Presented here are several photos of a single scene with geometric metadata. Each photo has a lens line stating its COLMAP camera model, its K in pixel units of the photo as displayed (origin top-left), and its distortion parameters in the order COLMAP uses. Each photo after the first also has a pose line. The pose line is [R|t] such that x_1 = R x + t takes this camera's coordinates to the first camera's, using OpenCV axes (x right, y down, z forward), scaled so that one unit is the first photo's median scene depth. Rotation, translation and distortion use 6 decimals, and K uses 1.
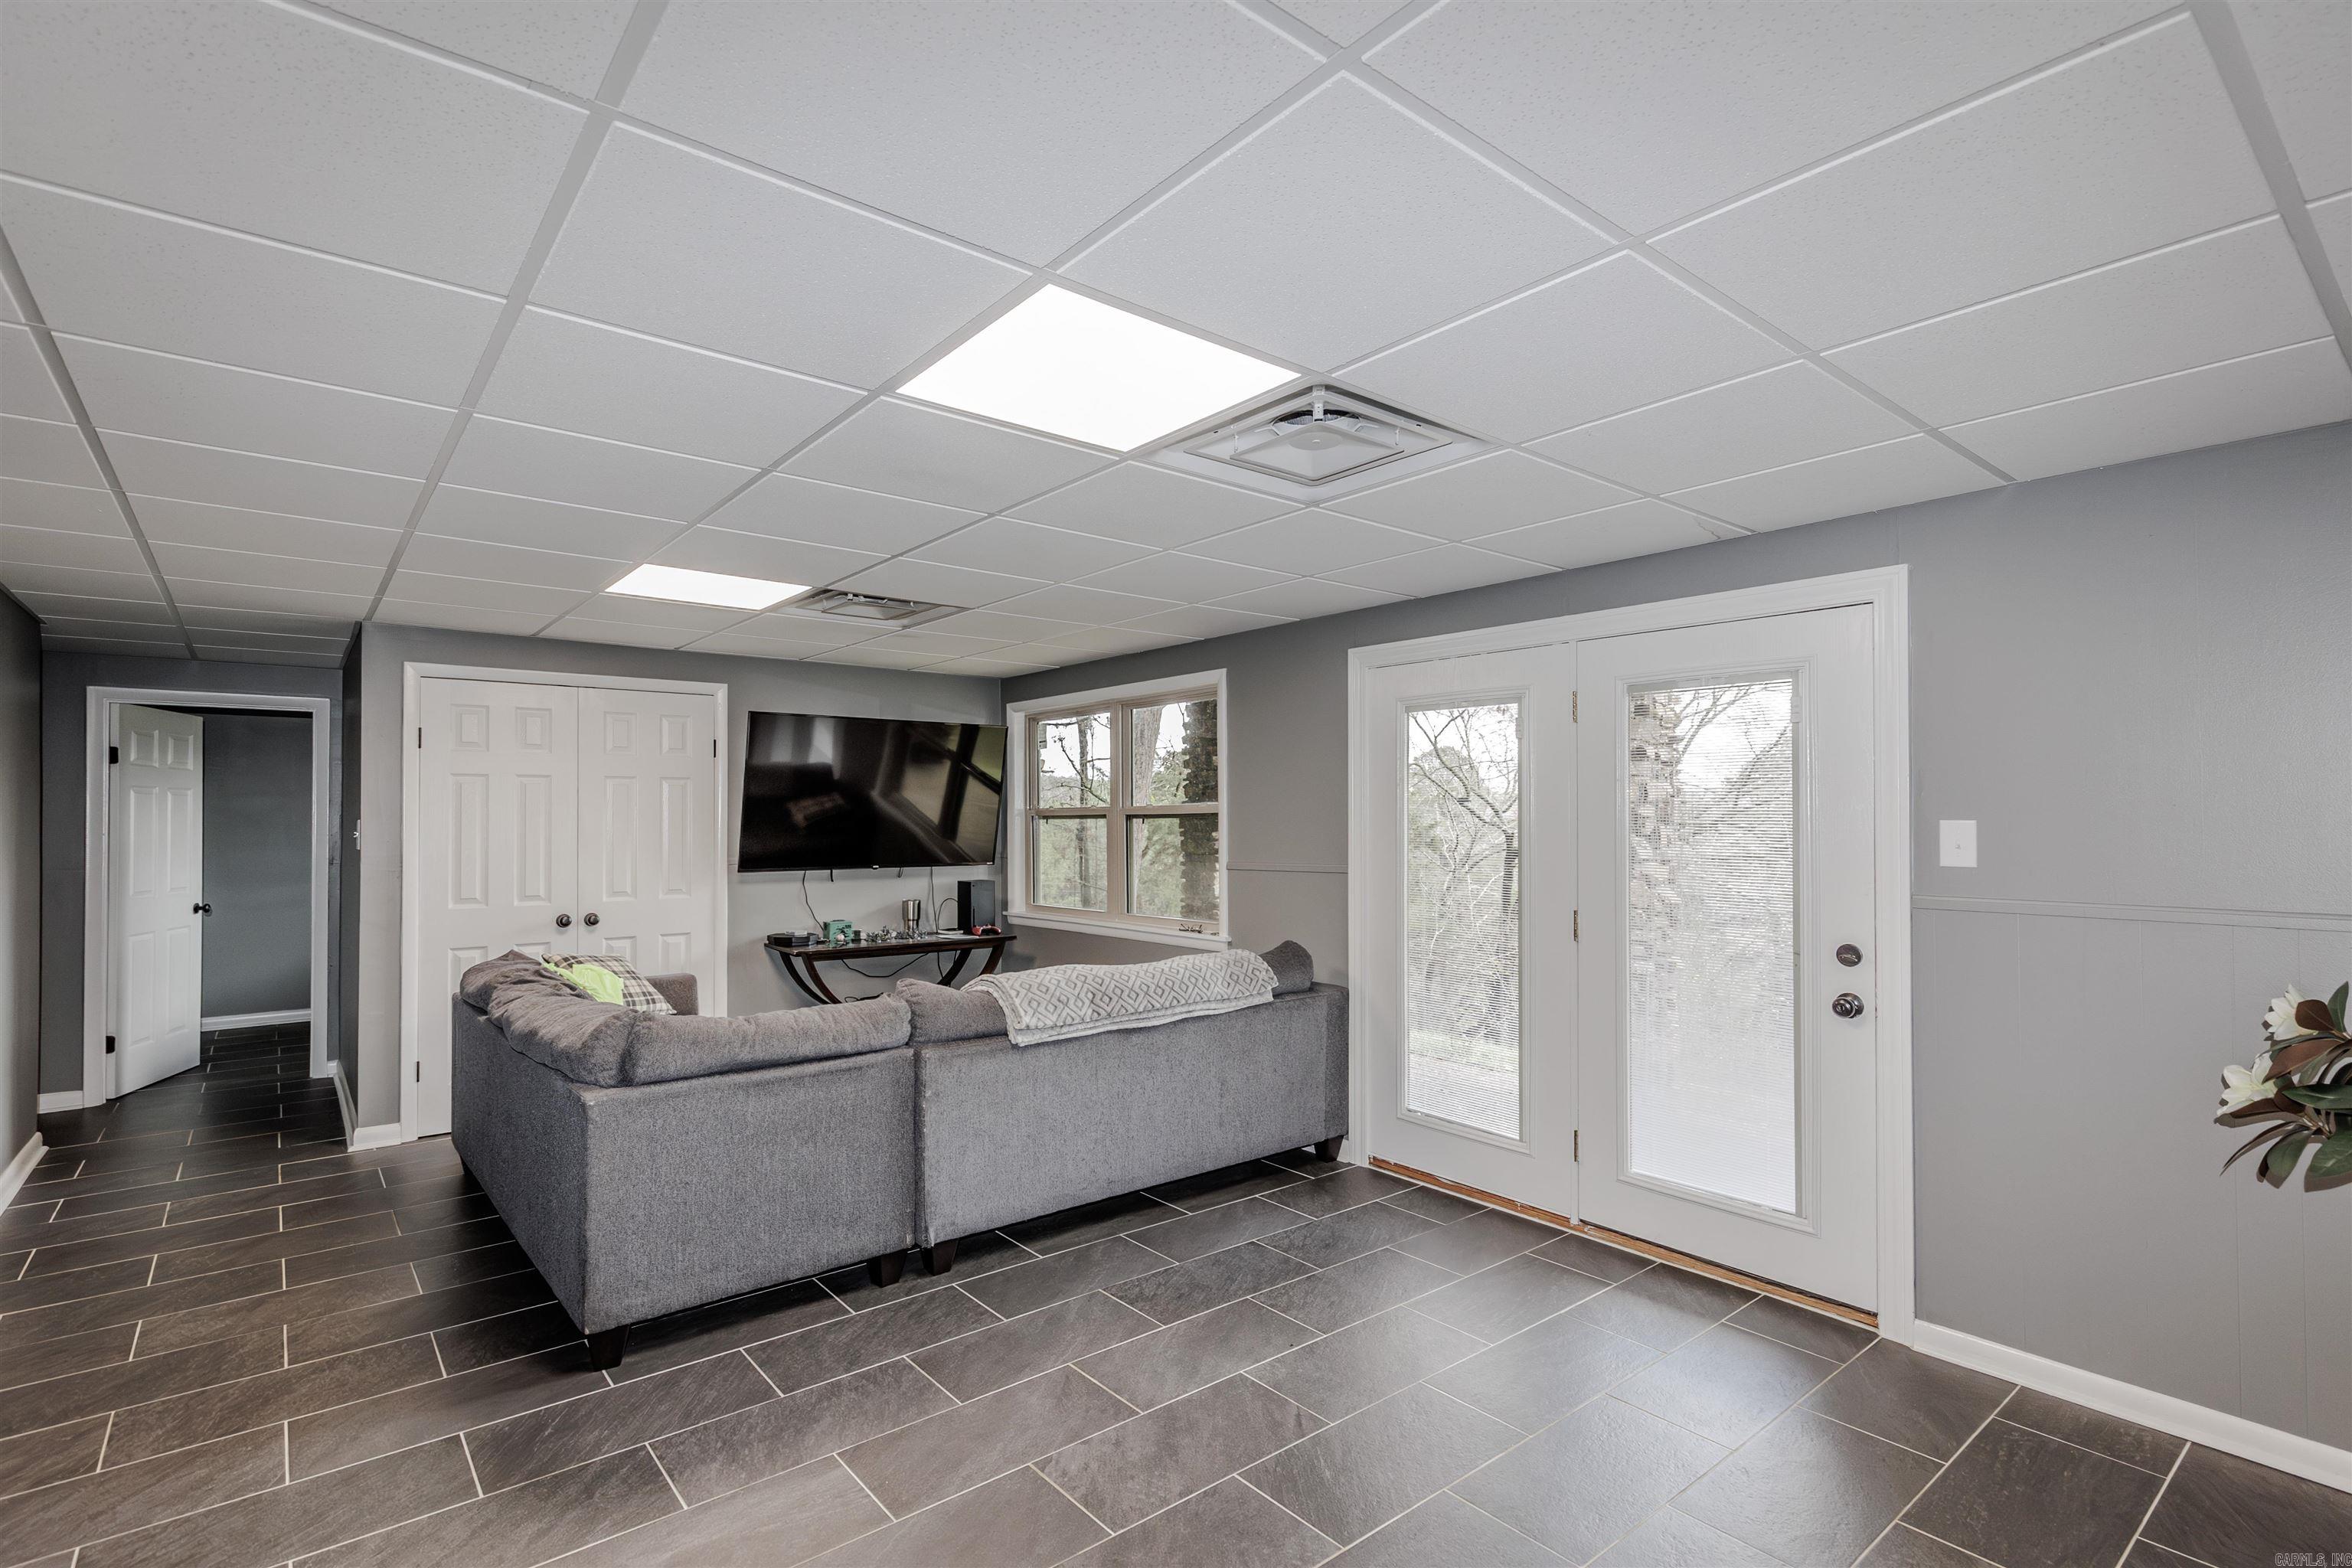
lens RADIAL K [[1105.4, 0, 1184.5], [0, 1105.4, 808.9], [0, 0, 1]] dist [0.001592, 0.000213]
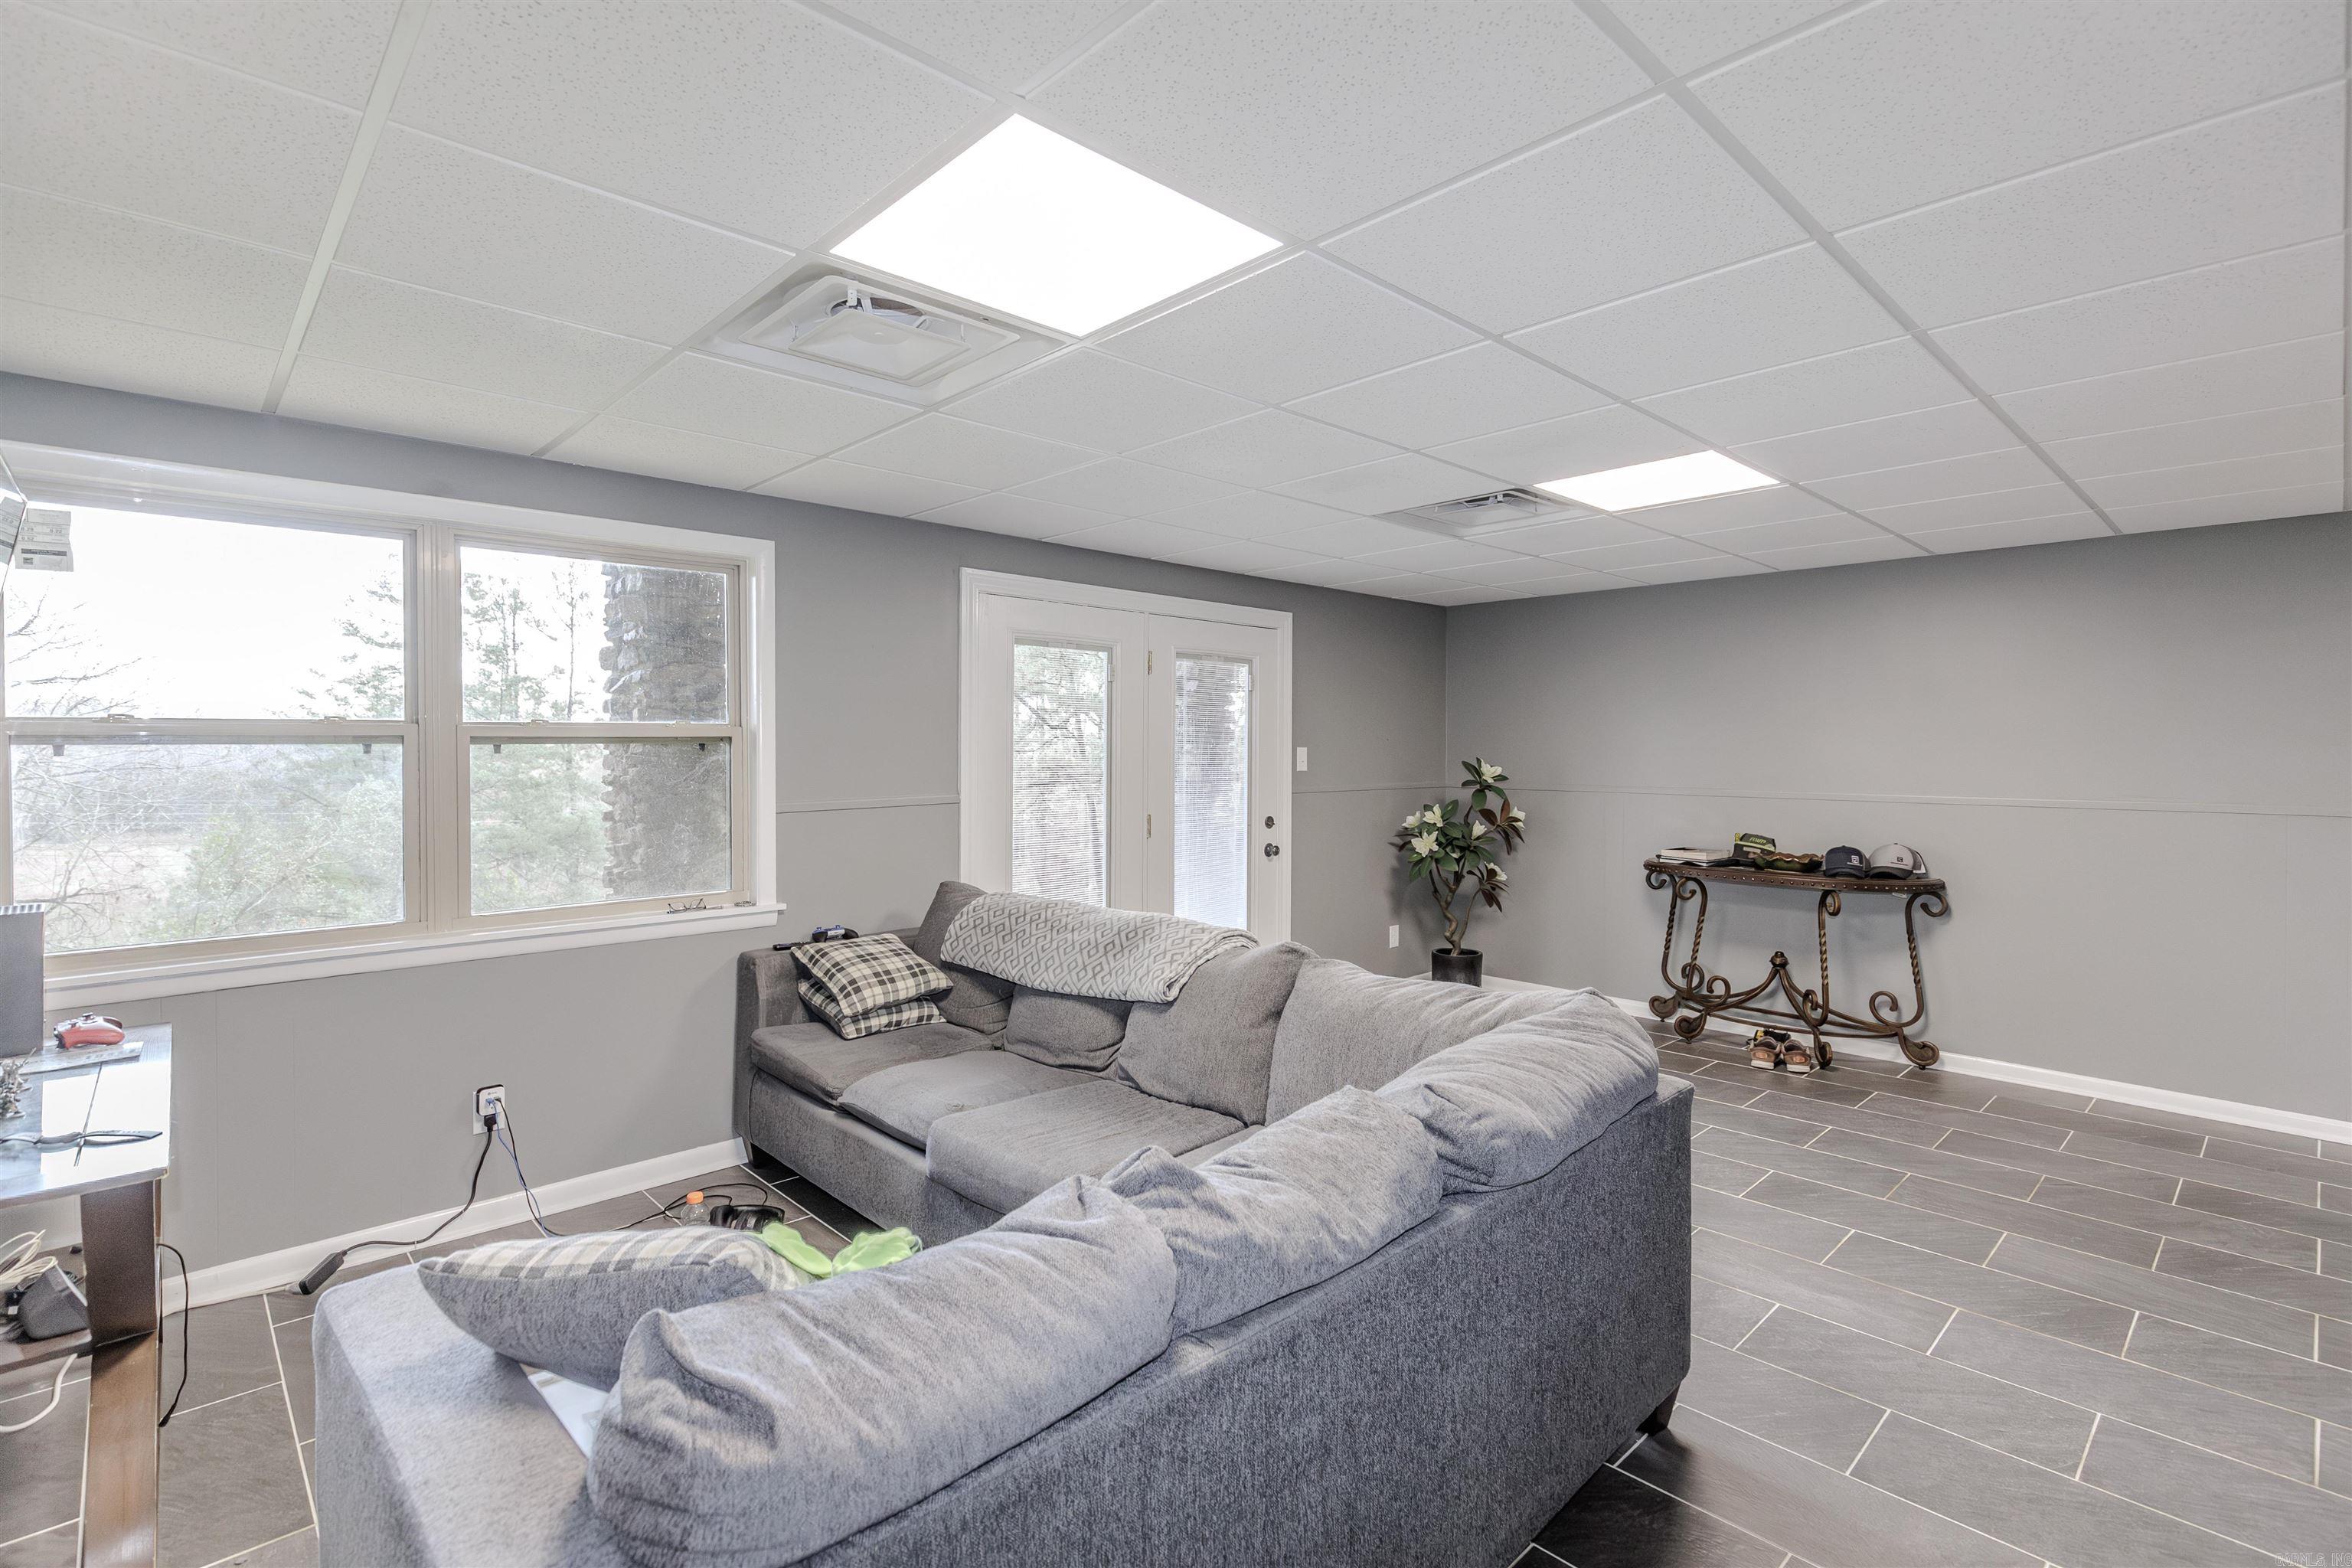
lens RADIAL K [[1073.1, 0, 1191.5], [0, 1073.1, 787.0], [0, 0, 1]] dist [0.002804, 0.000232]
pose [[-0.075848, -0.037737, 0.996405, -1.142726], [-0.012574, 0.999240, 0.036888, 0.011247], [-0.997040, -0.009731, -0.076265, 1.265665]]
